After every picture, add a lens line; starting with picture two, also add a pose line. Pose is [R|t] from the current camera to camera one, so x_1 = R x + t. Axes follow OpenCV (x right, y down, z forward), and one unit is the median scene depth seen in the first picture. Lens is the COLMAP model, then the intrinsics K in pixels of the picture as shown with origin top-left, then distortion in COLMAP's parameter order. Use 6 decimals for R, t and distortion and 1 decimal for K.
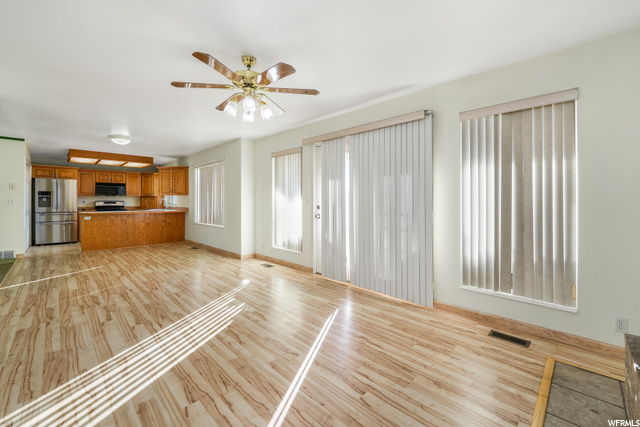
lens RADIAL K [[268.2, 0, 322.7], [0, 268.2, 203.3], [0, 0, 1]] dist [-0.015437, 0.001292]
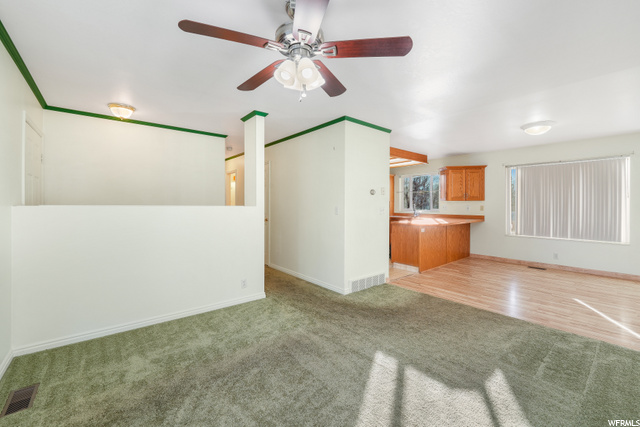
lens RADIAL K [[268.2, 0, 322.6], [0, 268.2, 201.5], [0, 0, 1]] dist [-0.015437, 0.001292]
pose [[0.996489, -0.000881, -0.083716, -0.926278], [-0.000283, 0.999903, -0.013890, -0.015373], [0.083720, 0.013865, 0.996393, 0.146422]]
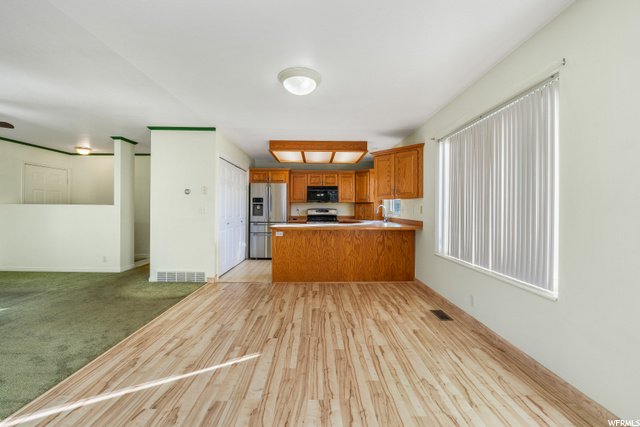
lens RADIAL K [[268.2, 0, 325.2], [0, 268.2, 207.9], [0, 0, 1]] dist [-0.015437, 0.001292]
pose [[0.727160, -0.003592, -0.686459, -0.277986], [-0.006805, 0.999899, -0.012441, -0.002455], [0.686434, 0.013718, 0.727063, 0.482540]]
